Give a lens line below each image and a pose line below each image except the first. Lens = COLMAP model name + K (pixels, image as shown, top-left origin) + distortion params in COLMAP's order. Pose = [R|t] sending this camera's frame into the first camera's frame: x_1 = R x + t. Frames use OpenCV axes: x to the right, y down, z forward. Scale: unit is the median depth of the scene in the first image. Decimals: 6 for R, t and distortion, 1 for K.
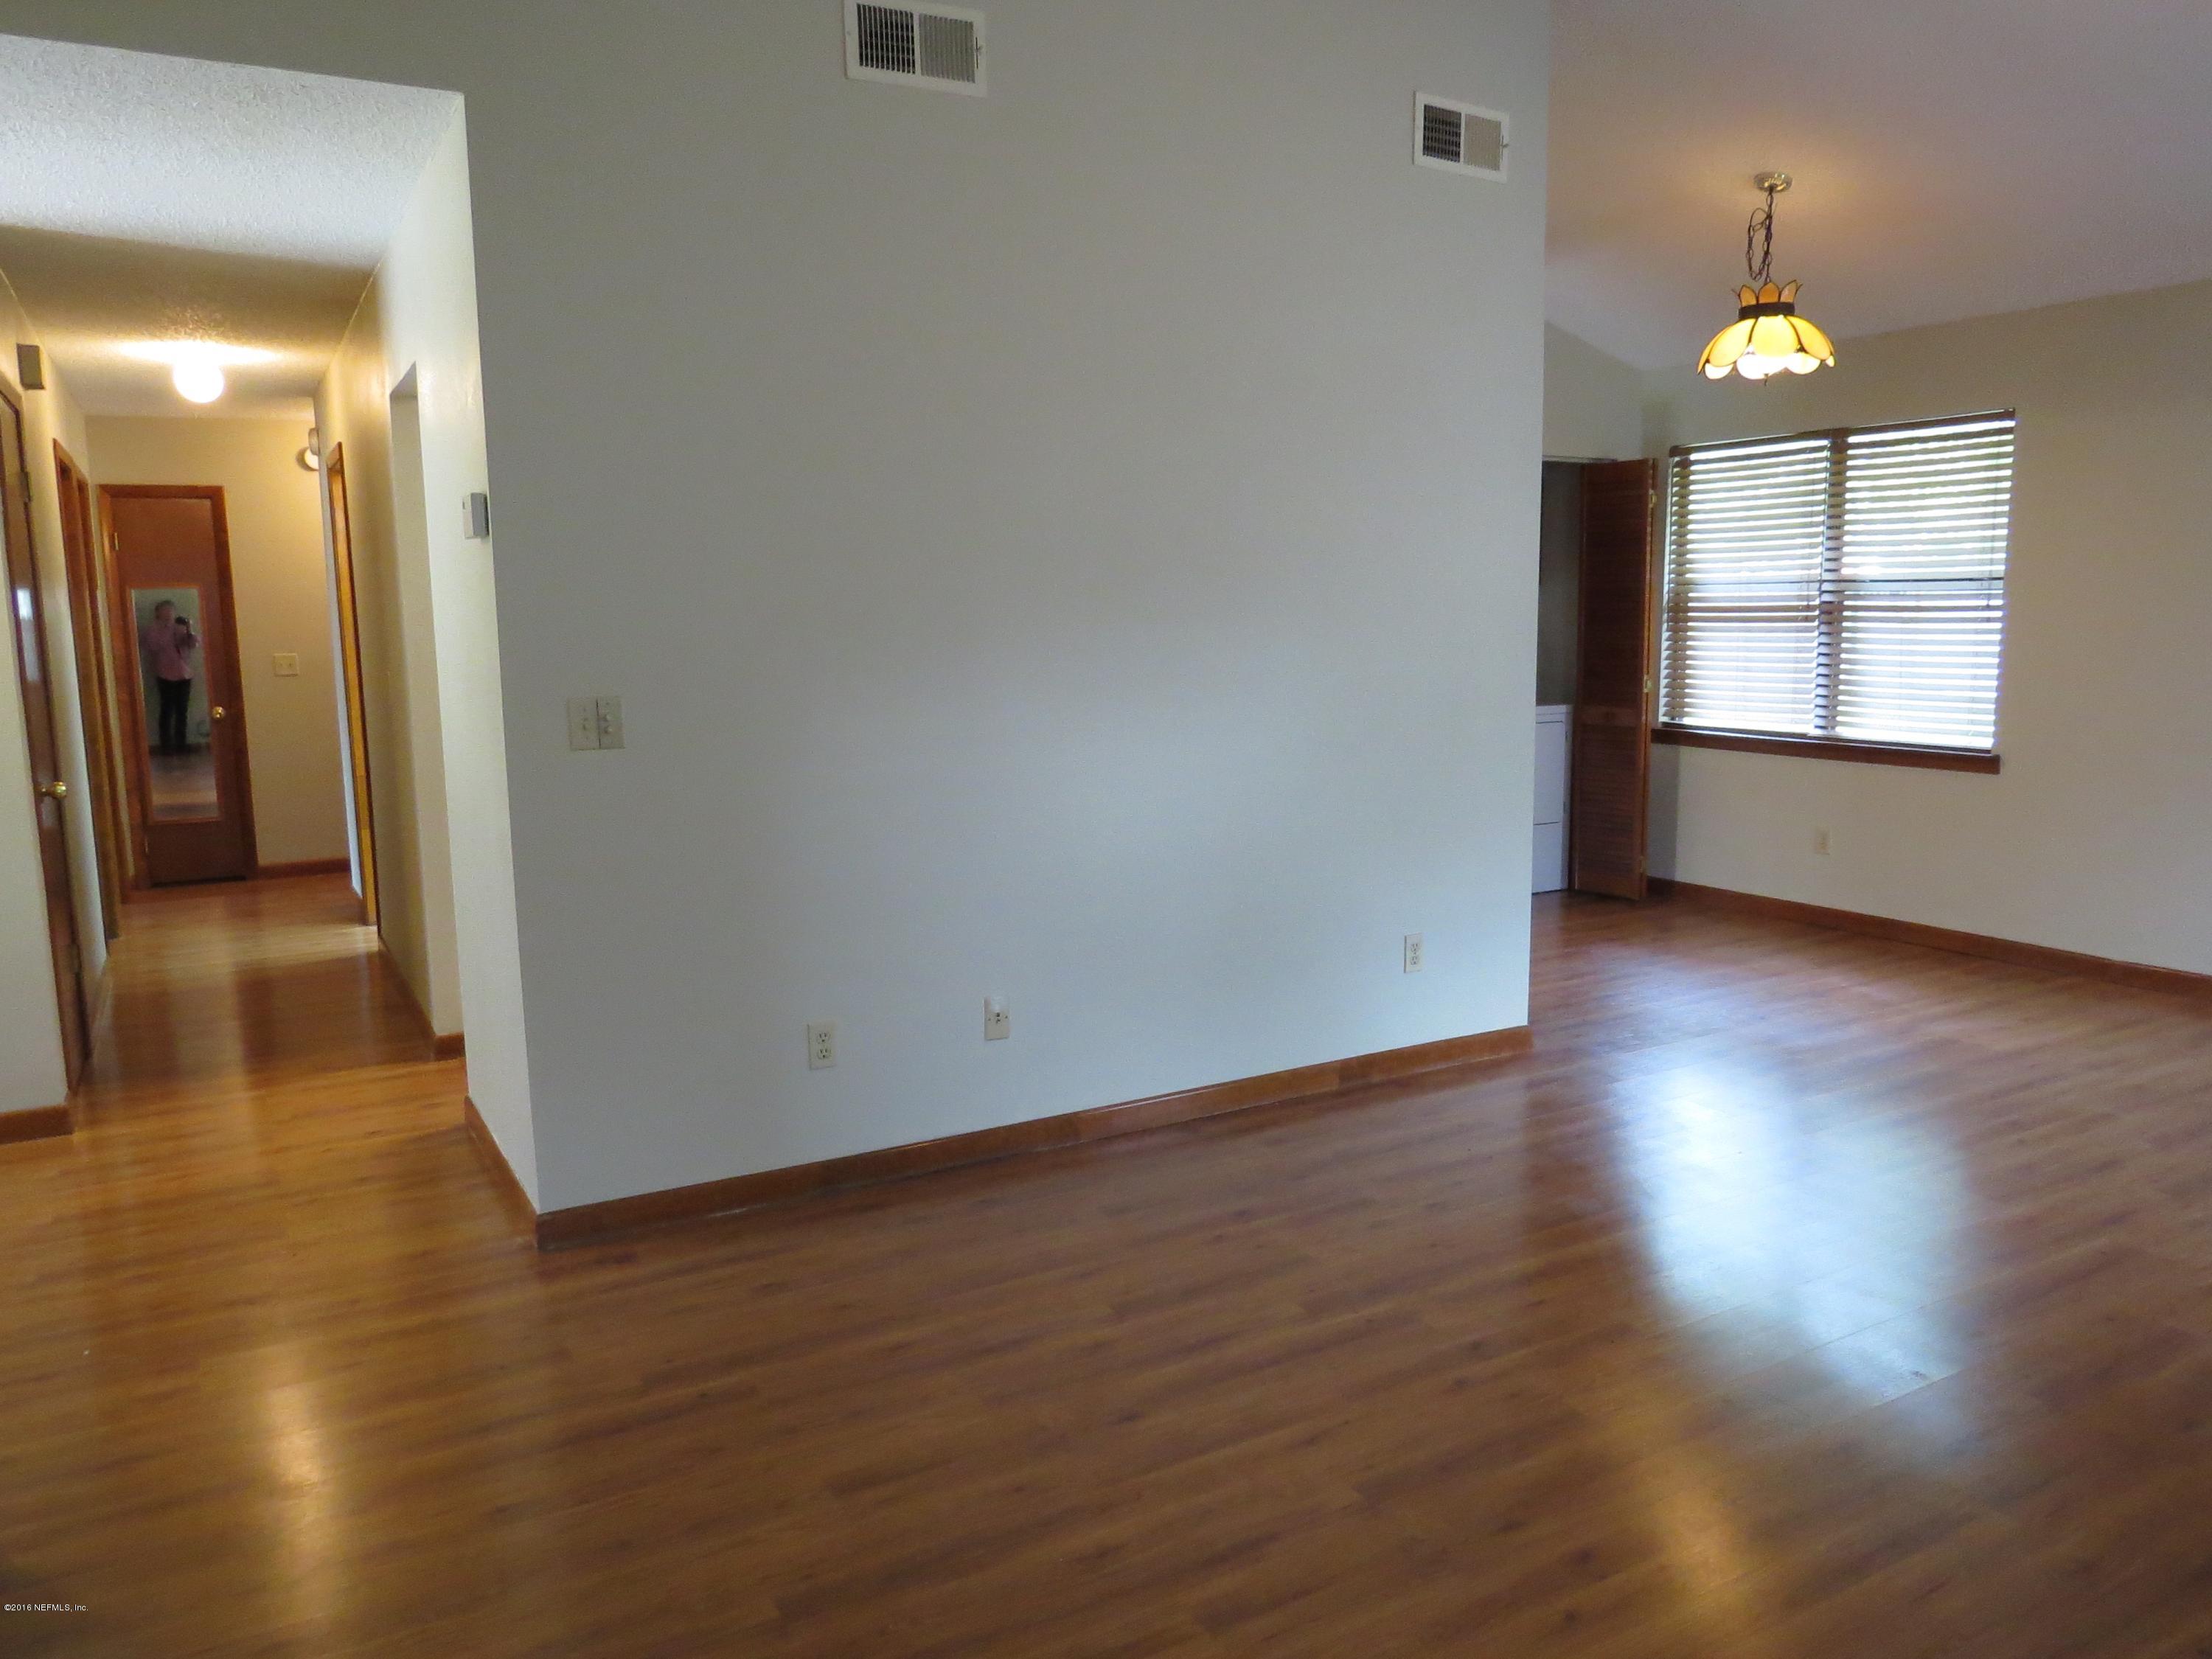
lens RADIAL K [[1580.9, 0, 1099.9], [0, 1580.9, 826.5], [0, 0, 1]] dist [-0.025516, 0.010072]
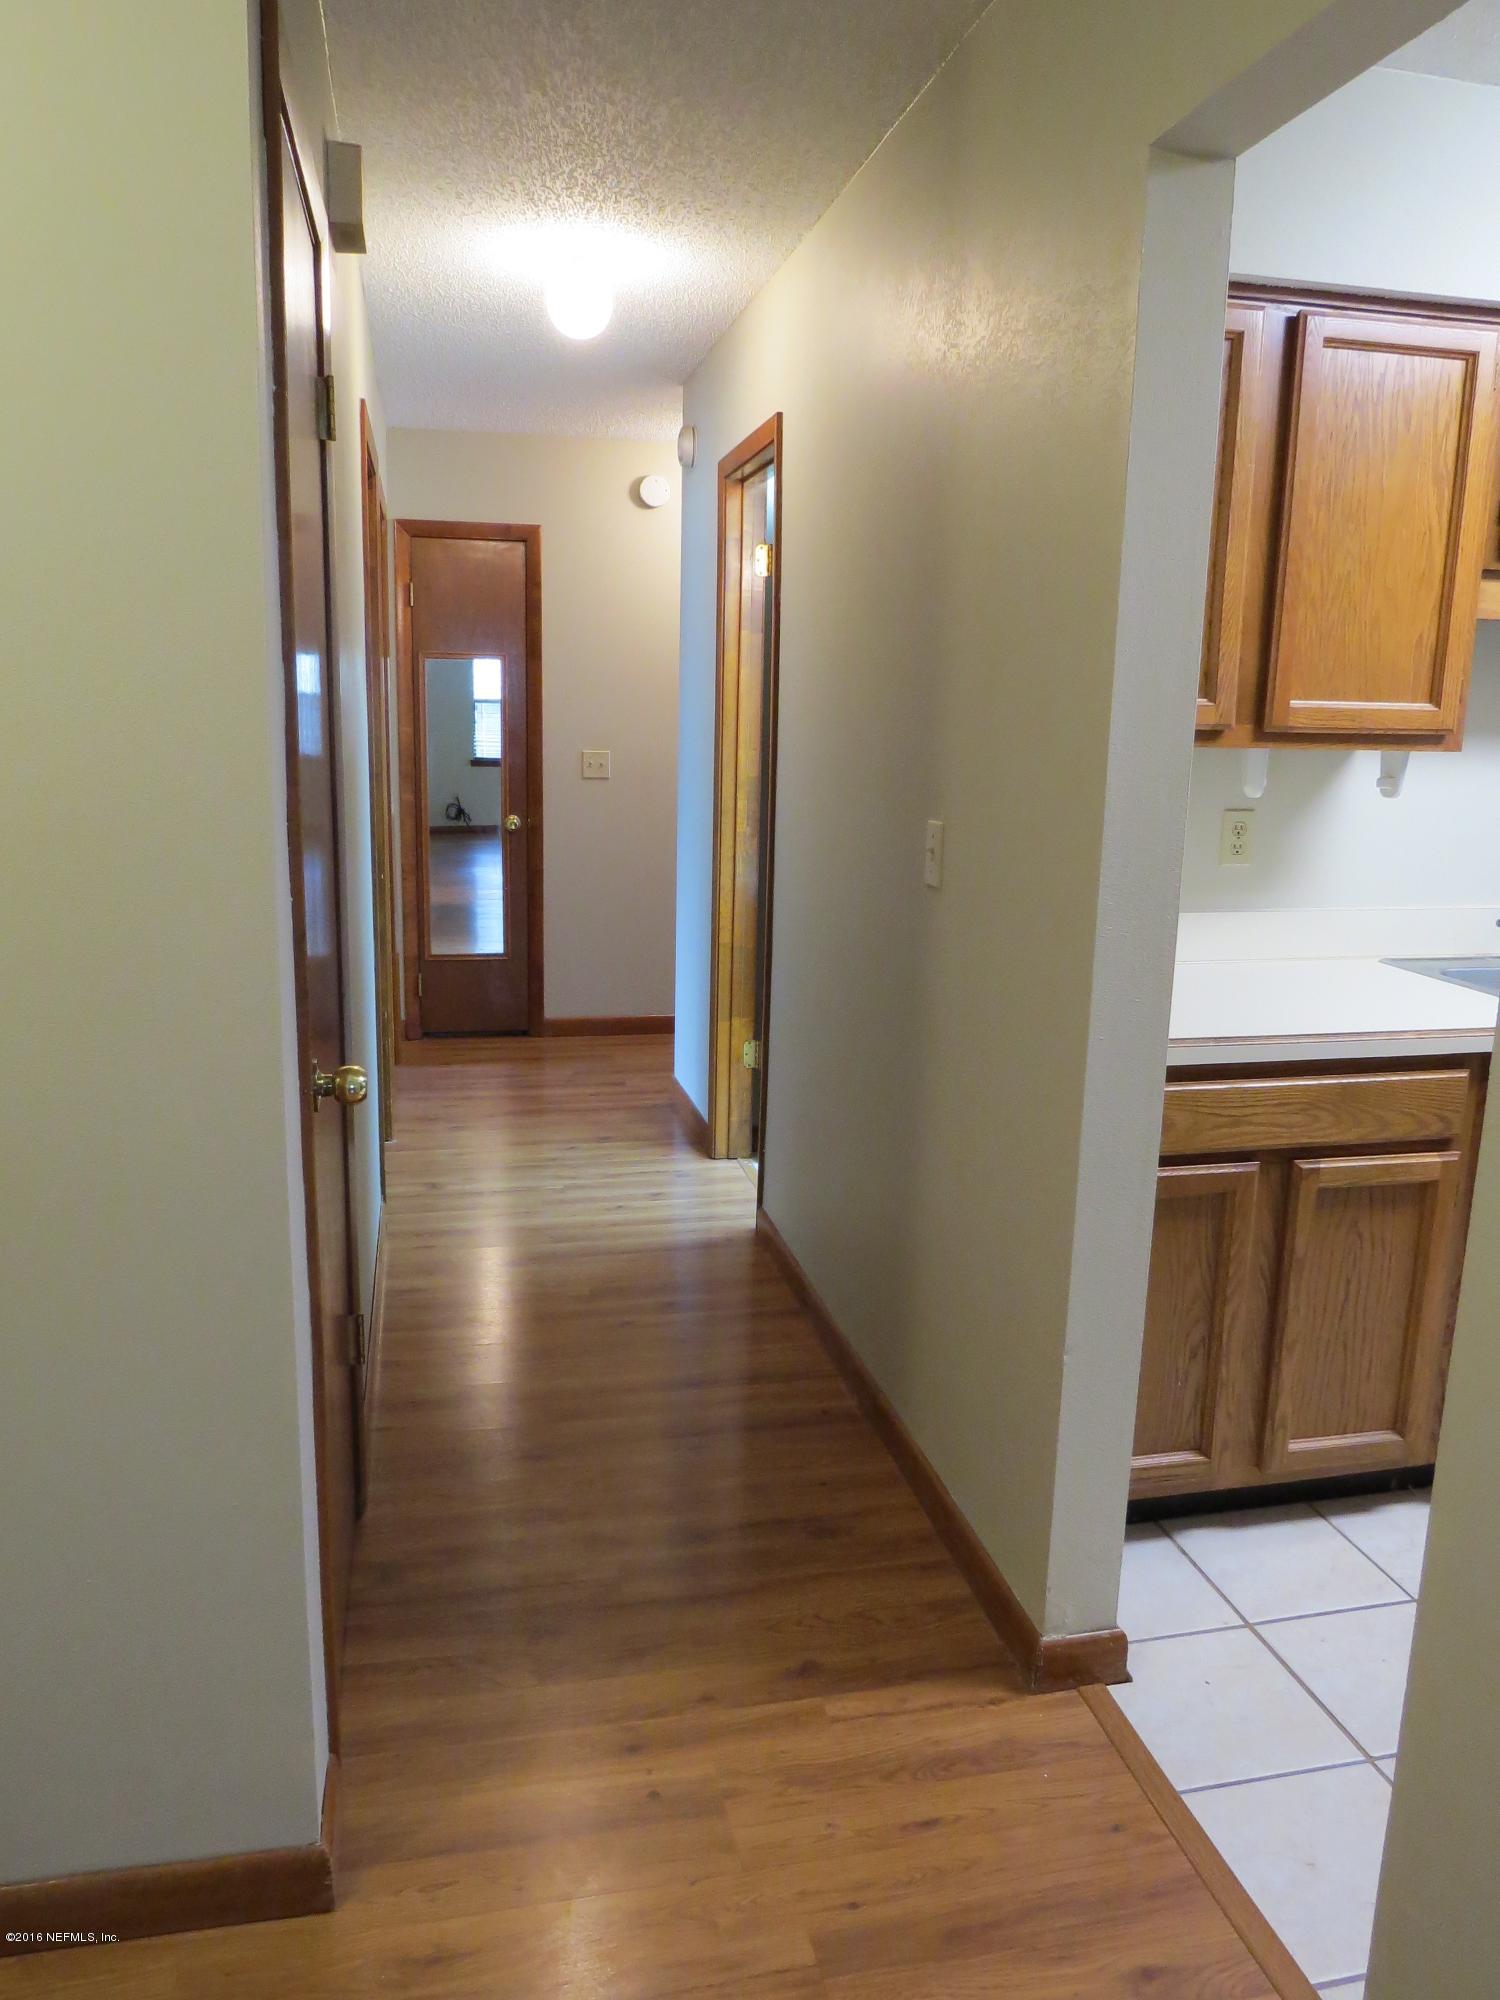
lens RADIAL K [[1429.3, 0, 735.0], [0, 1429.3, 995.7], [0, 0, 1]] dist [-0.025516, 0.010072]
pose [[0.951678, 0.096127, -0.291666, -0.247494], [-0.078564, 0.994351, 0.071372, -0.047116], [0.296879, -0.045009, 0.953854, 0.360125]]
